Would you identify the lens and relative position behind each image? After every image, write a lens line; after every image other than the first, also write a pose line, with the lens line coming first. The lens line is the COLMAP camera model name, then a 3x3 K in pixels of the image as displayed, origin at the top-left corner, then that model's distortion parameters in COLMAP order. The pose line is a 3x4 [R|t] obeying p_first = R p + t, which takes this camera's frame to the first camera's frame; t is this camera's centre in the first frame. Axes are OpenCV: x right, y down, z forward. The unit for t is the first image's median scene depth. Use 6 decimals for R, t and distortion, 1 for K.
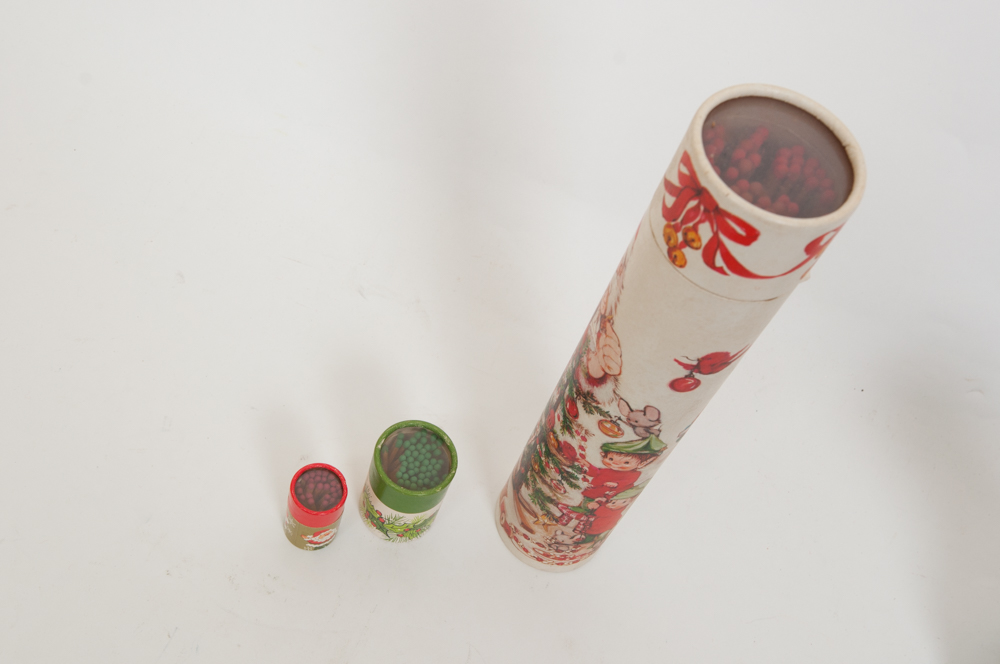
lens RADIAL K [[1190.2, 0, 504.8], [0, 1190.2, 338.8], [0, 0, 1]] dist [-0.008551, 0.000000]
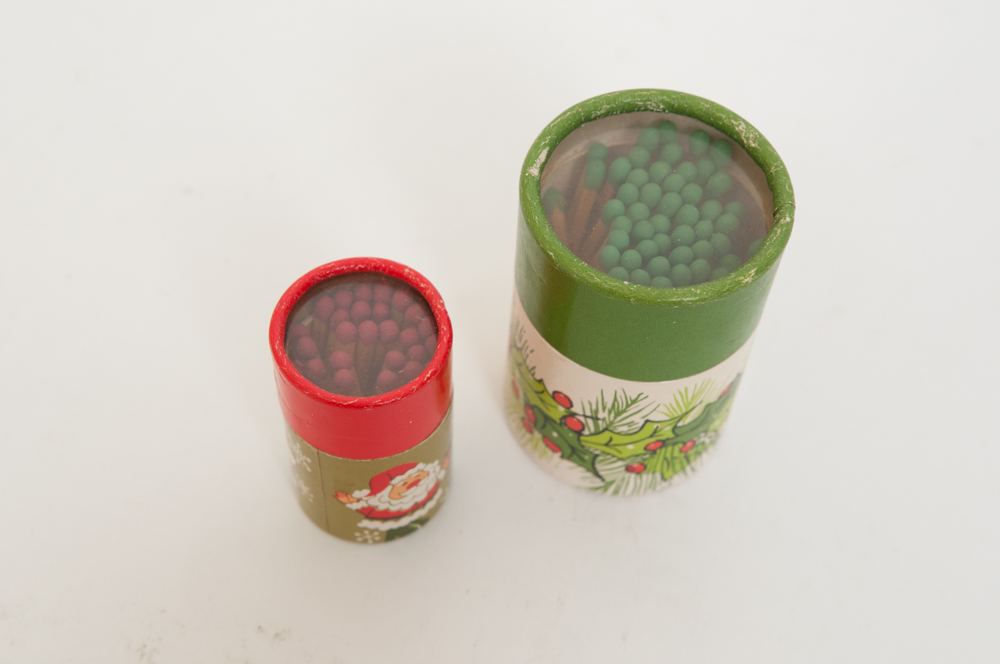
lens RADIAL K [[1446.8, 0, 501.0], [0, 1446.8, 324.8], [0, 0, 1]] dist [0.010360, 0.000000]
pose [[0.982408, -0.134100, -0.129966, -0.069660], [0.129797, 0.990690, -0.041070, 0.142901], [0.134264, 0.023478, 0.990667, 0.618851]]
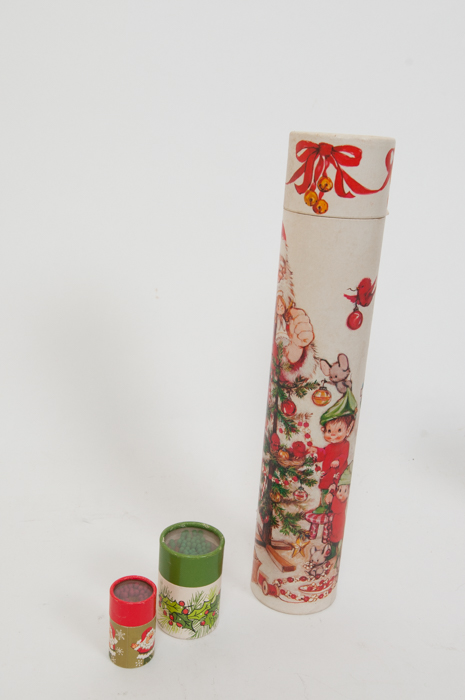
lens RADIAL K [[731.3, 0, 233.4], [0, 731.3, 348.2], [0, 0, 1]] dist [-0.014724, 0.000000]
pose [[0.872381, -0.296620, 0.388545, -0.279567], [0.466759, 0.741587, -0.481856, 0.345681], [-0.145211, 0.601719, 0.785397, 0.243698]]
